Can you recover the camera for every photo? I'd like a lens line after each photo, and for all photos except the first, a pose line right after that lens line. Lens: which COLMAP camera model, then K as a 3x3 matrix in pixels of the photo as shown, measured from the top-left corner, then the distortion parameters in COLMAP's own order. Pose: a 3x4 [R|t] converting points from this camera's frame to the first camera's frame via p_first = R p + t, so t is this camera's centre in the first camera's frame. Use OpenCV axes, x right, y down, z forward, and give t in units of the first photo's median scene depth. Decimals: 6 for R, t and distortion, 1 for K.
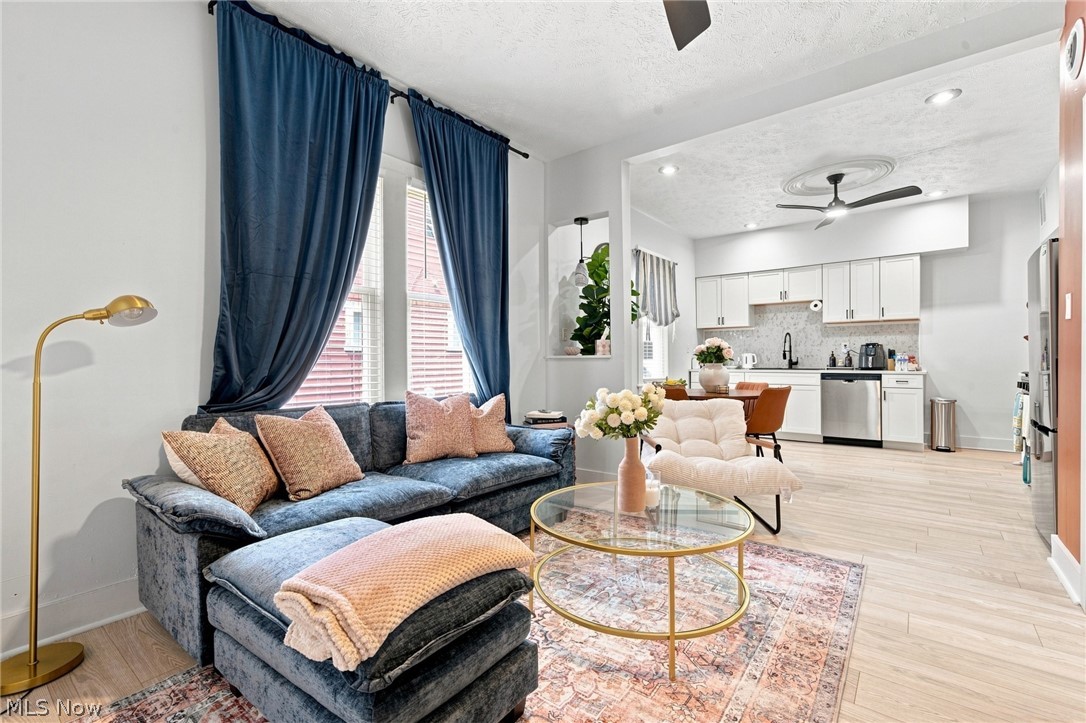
lens RADIAL K [[483.2, 0, 545.3], [0, 483.2, 359.9], [0, 0, 1]] dist [0.000328, 0.000240]
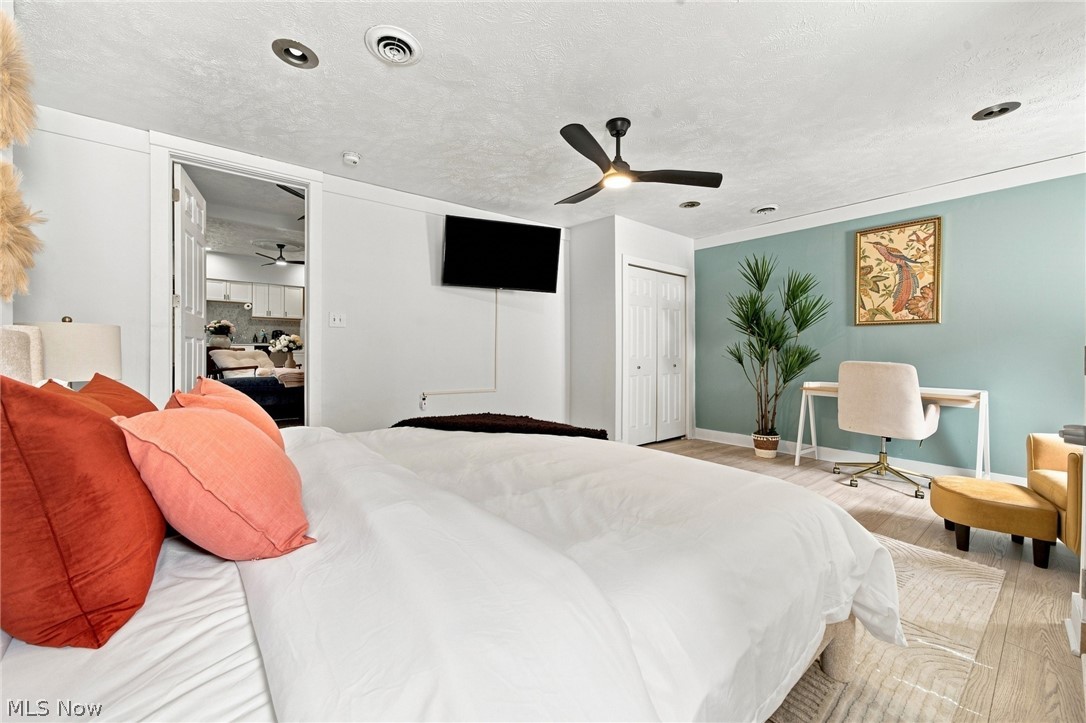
lens RADIAL K [[424.0, 0, 542.8], [0, 424.0, 352.2], [0, 0, 1]] dist [-0.002467, 0.000022]
pose [[0.231705, 0.009778, 0.972737, -0.647287], [-0.009183, 0.999927, -0.007864, 0.051914], [-0.972743, -0.007110, 0.231777, -0.351683]]
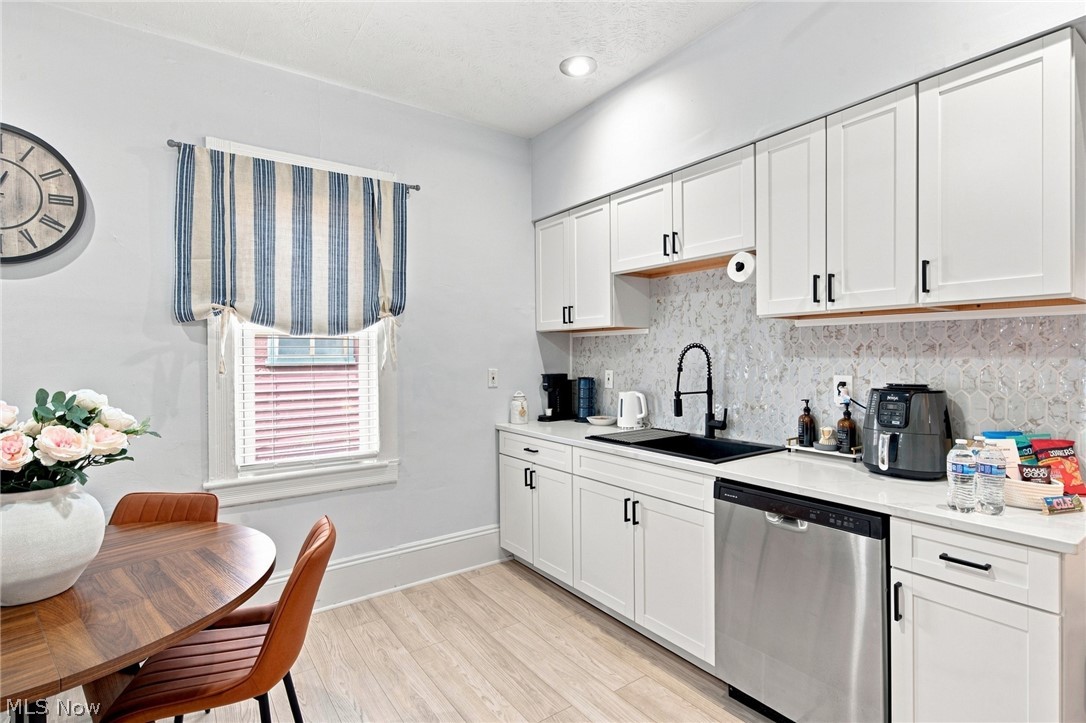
lens RADIAL K [[523.5, 0, 539.8], [0, 523.5, 359.3], [0, 0, 1]] dist [-0.016623, -0.000045]
pose [[0.955274, 0.003963, -0.295694, 0.537733], [-0.001009, 0.999948, 0.010143, -0.051260], [0.295719, -0.009391, 0.955229, 0.610888]]
